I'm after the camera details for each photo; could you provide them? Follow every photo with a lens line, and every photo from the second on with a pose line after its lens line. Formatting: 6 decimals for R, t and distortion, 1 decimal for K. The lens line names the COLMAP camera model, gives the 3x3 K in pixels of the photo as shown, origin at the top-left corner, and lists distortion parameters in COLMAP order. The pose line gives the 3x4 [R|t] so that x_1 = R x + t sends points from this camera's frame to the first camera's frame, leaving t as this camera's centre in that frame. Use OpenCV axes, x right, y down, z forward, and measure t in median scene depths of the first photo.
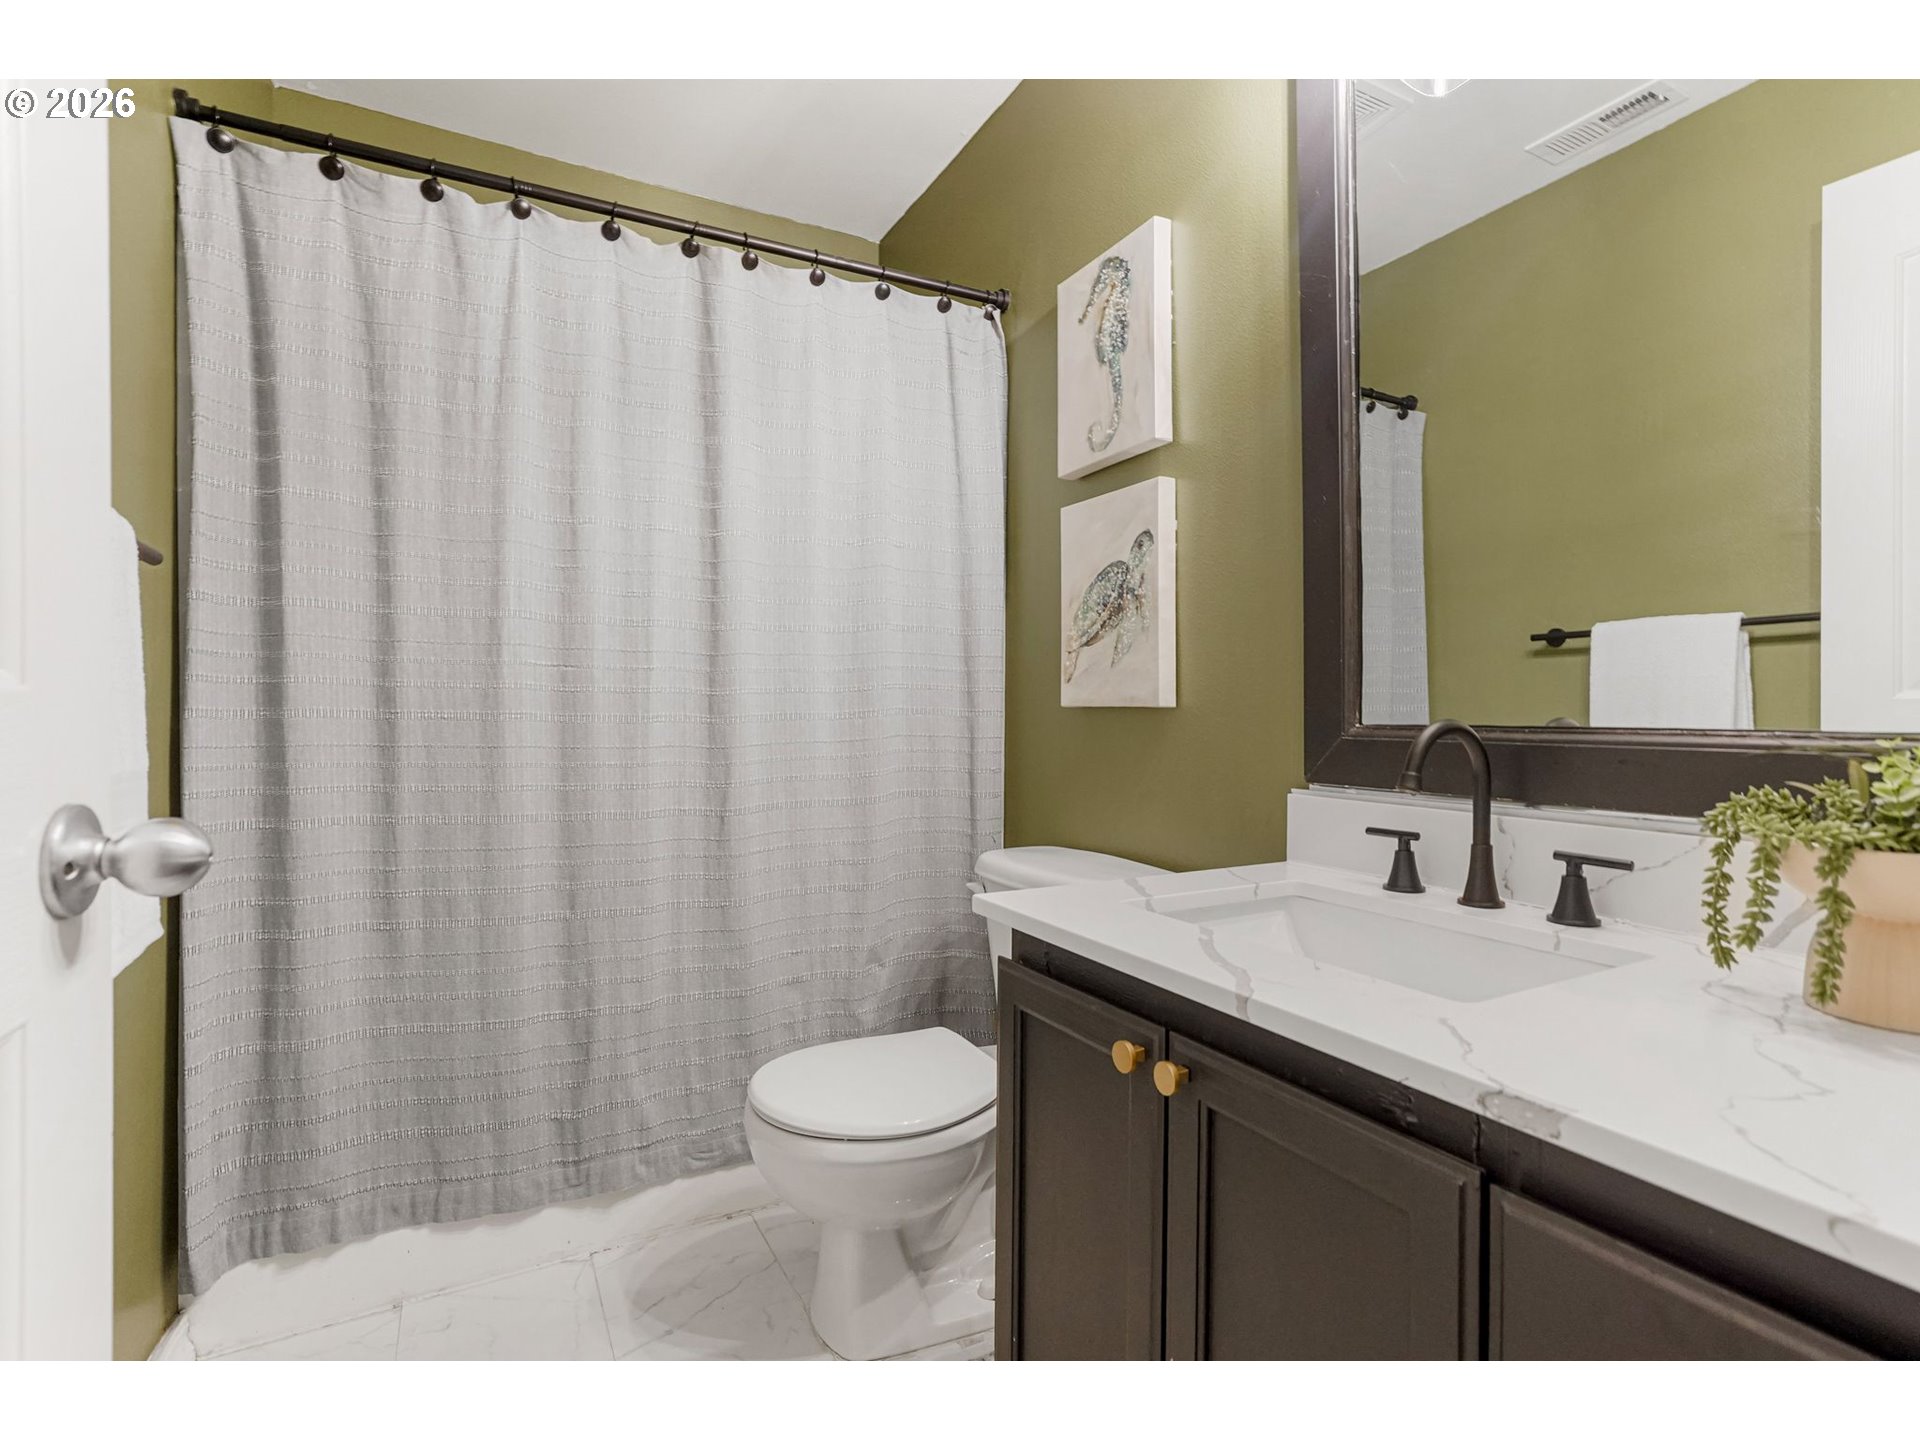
lens RADIAL K [[923.3, 0, 956.4], [0, 923.3, 717.3], [0, 0, 1]] dist [-0.020553, 0.017345]
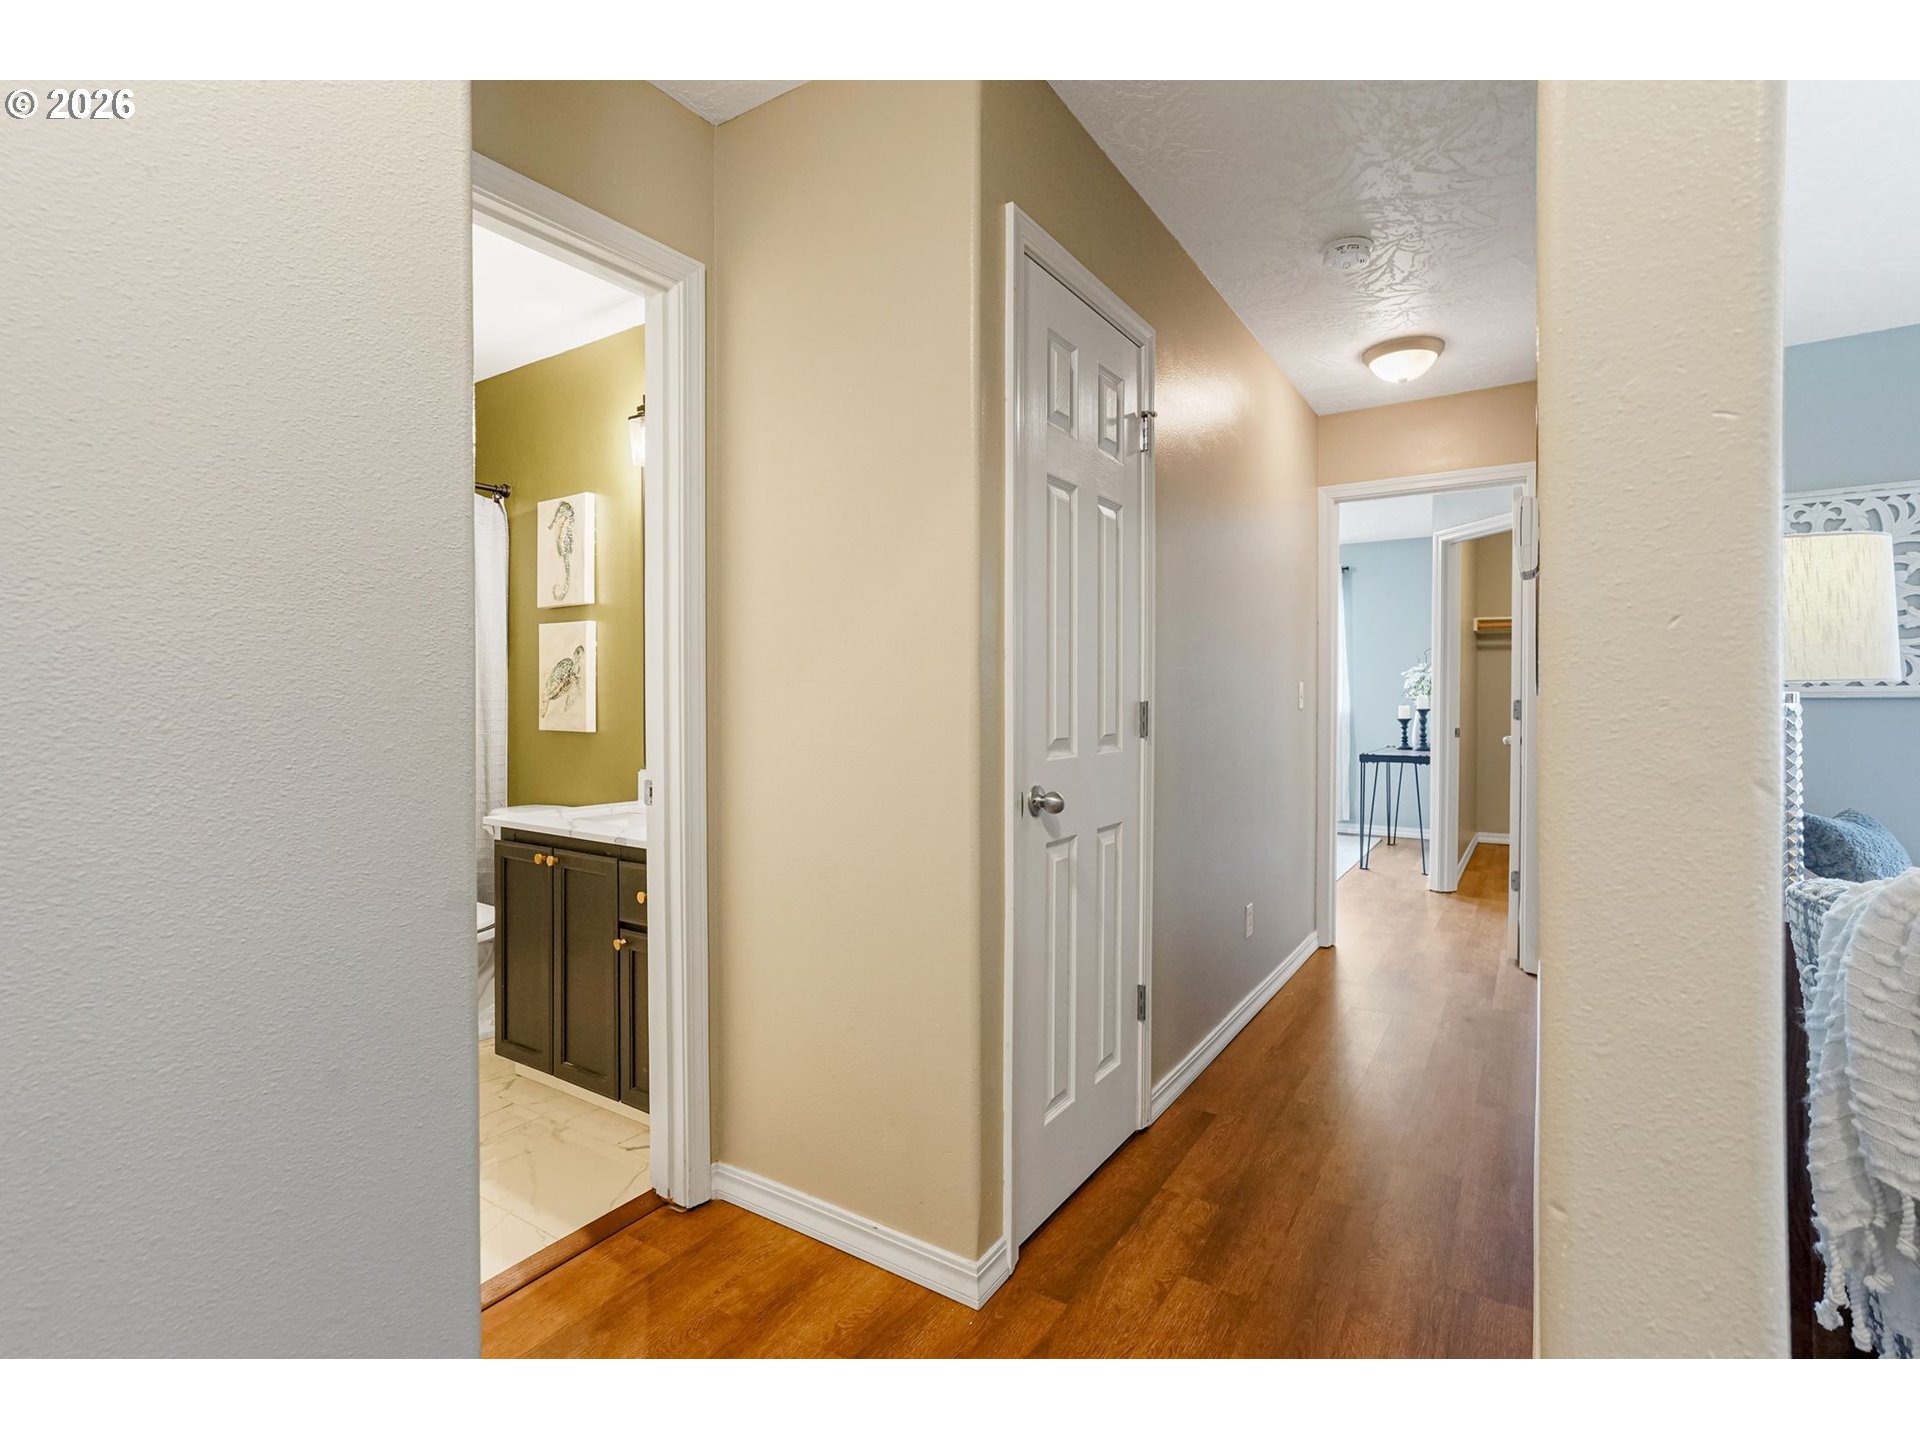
lens RADIAL K [[923.3, 0, 985.2], [0, 923.3, 710.0], [0, 0, 1]] dist [-0.020553, 0.017345]
pose [[0.874954, -0.003416, 0.484194, 0.001299], [-0.001231, 0.999956, 0.009278, -0.076458], [-0.484205, -0.008714, 0.874911, -1.168123]]
